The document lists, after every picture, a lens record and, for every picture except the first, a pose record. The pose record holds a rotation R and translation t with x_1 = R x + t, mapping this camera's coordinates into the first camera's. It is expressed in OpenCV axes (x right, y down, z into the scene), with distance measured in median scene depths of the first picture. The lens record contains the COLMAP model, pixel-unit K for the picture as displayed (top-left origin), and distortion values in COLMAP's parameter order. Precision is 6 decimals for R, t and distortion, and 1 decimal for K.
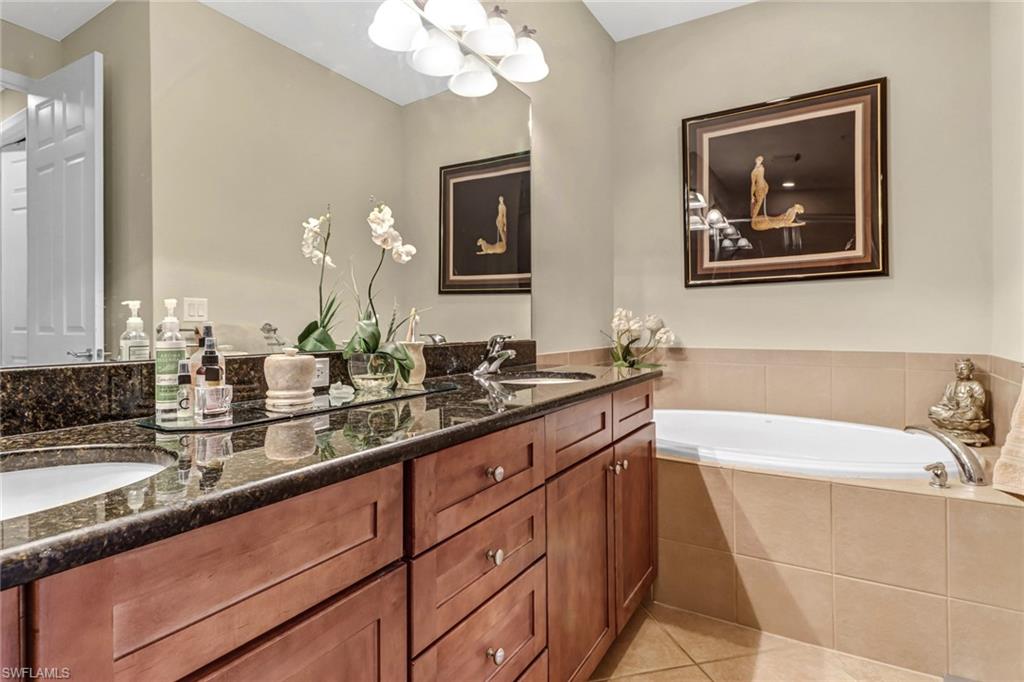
lens RADIAL K [[482.3, 0, 510.8], [0, 482.3, 335.9], [0, 0, 1]] dist [0.017479, -0.003865]
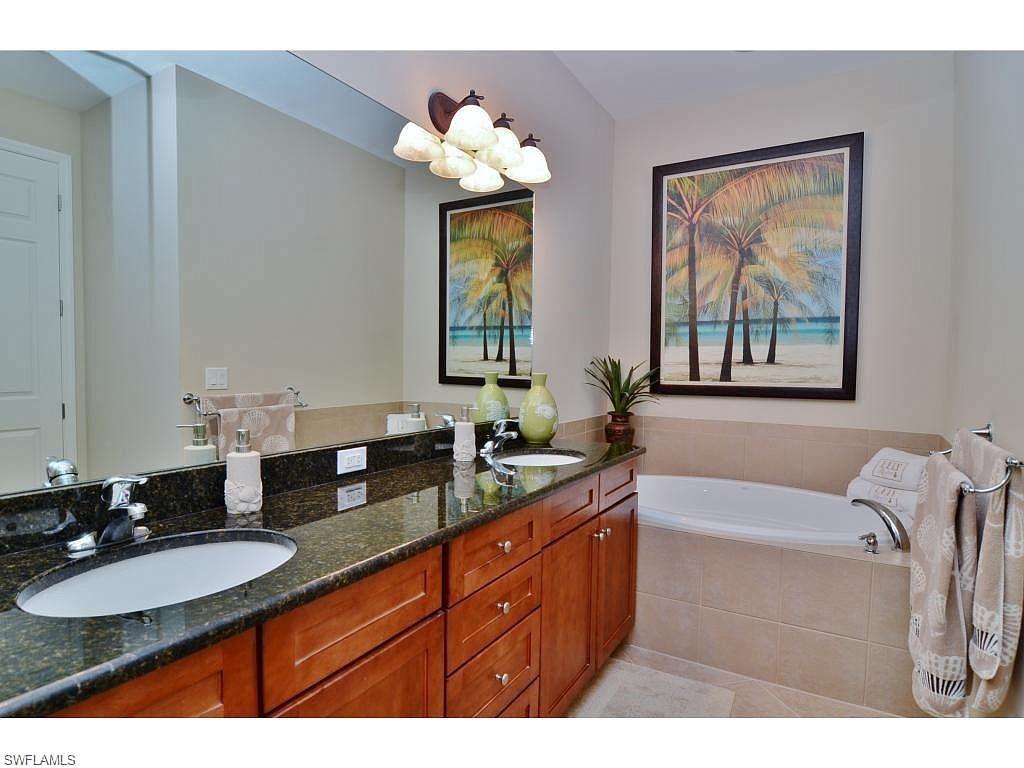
lens RADIAL K [[552.6, 0, 512.7], [0, 552.6, 389.7], [0, 0, 1]] dist [0.020960, 0.000367]
pose [[0.999721, 0.015513, 0.017801, -0.030013], [-0.016530, 0.998154, 0.058441, -0.165384], [-0.016861, -0.058719, 0.998132, -0.348979]]
